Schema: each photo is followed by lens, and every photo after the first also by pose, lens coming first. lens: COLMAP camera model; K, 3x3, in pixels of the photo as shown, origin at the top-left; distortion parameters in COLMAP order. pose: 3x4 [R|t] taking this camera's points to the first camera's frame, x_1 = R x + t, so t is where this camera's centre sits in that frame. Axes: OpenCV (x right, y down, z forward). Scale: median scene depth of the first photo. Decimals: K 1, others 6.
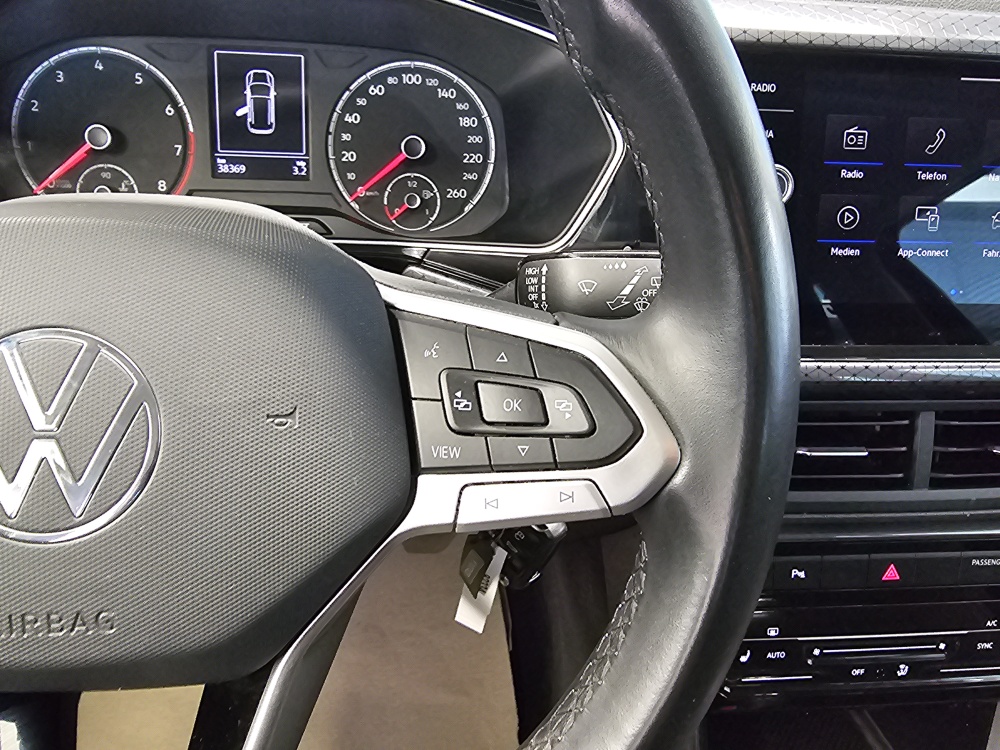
lens RADIAL K [[663.1, 0, 475.2], [0, 663.1, 348.0], [0, 0, 1]] dist [0.002045, -0.000092]
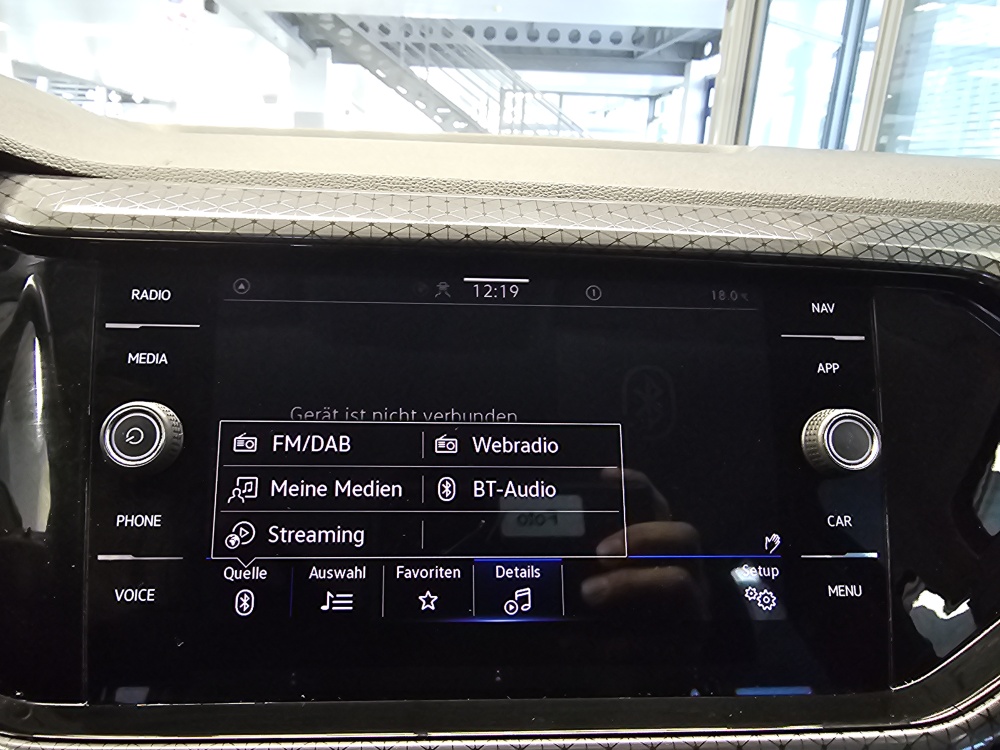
lens RADIAL K [[691.6, 0, 448.0], [0, 691.6, 376.1], [0, 0, 1]] dist [0.003568, -0.003011]
pose [[0.999305, -0.016573, -0.033403, 0.597442], [0.004283, 0.940890, -0.338686, -0.055694], [0.037042, 0.338307, 0.940306, 0.289831]]
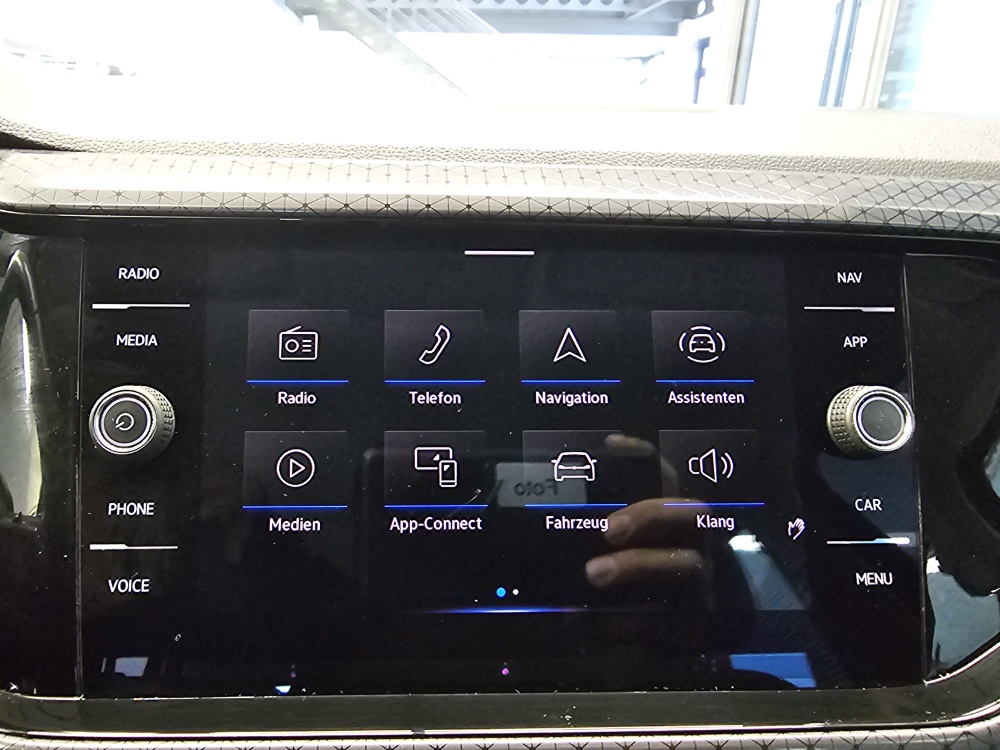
lens RADIAL K [[692.8, 0, 420.0], [0, 692.8, 363.3], [0, 0, 1]] dist [-0.000018, 0.001803]
pose [[0.997884, -0.026036, -0.059585, 0.587508], [0.005954, 0.949079, -0.314983, -0.071661], [0.064751, 0.313961, 0.947225, 0.312163]]
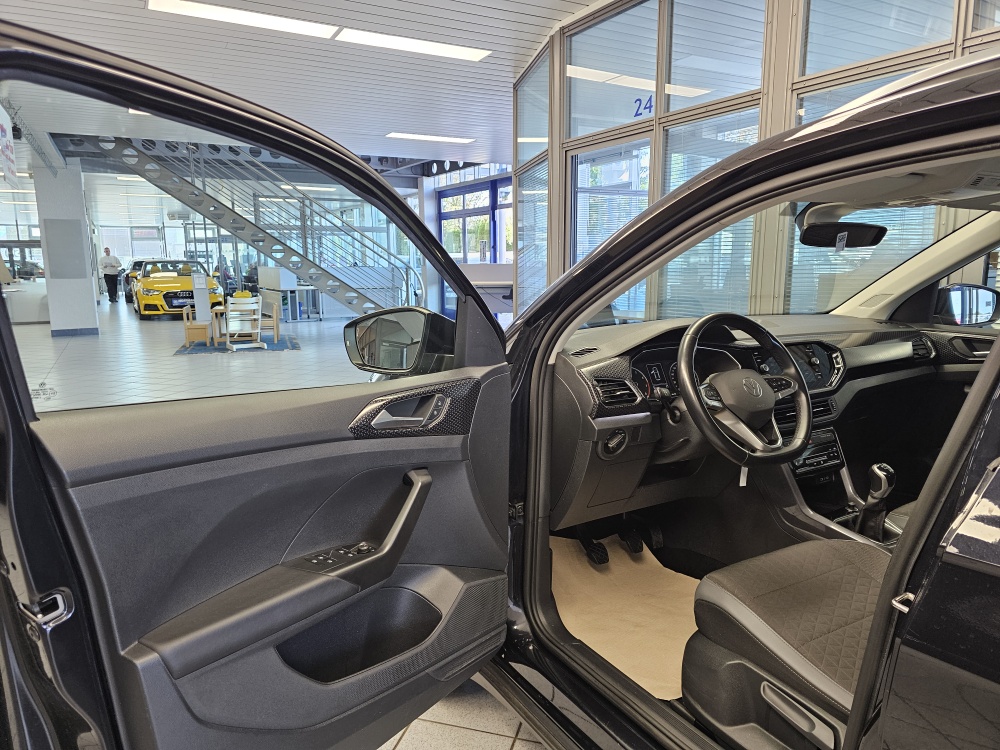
lens RADIAL K [[667.2, 0, 494.8], [0, 667.2, 371.2], [0, 0, 1]] dist [0.070322, -0.079117]
pose [[0.897478, -0.136903, 0.419274, -3.219561], [0.307620, 0.875524, -0.372595, 0.966297], [-0.316075, 0.463373, 0.827878, -2.410925]]
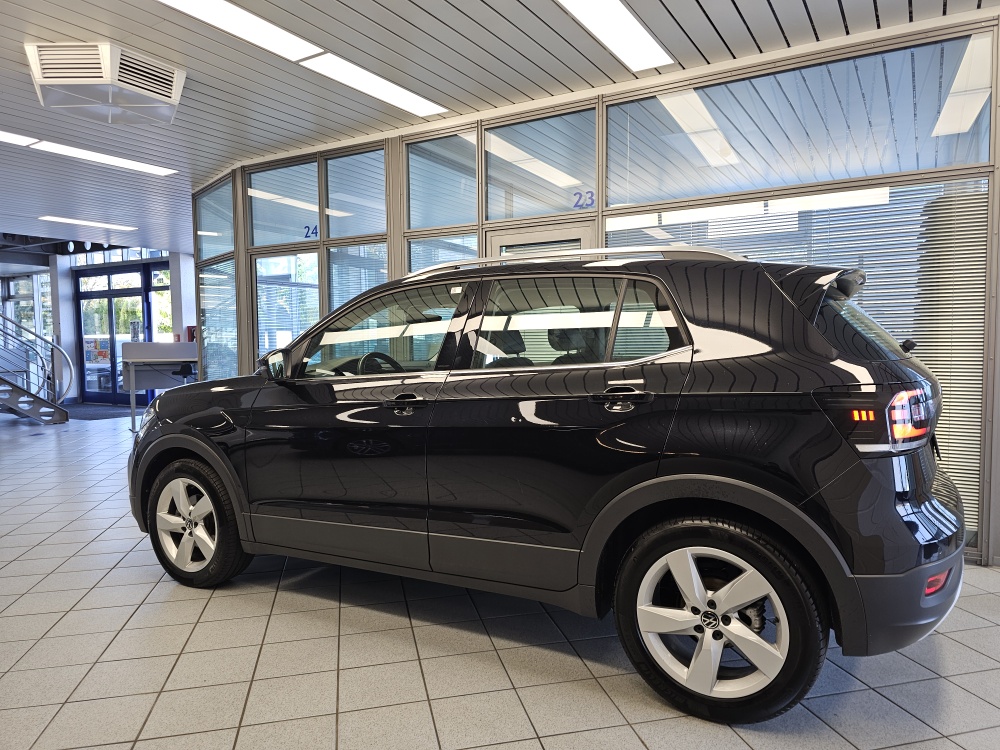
lens RADIAL K [[667.2, 0, 494.8], [0, 667.2, 371.2], [0, 0, 1]] dist [0.070322, -0.079117]
pose [[0.568147, -0.101642, 0.816626, -6.651998], [0.520952, 0.812609, -0.261297, 2.922018], [-0.637039, 0.573877, 0.514632, -5.099152]]
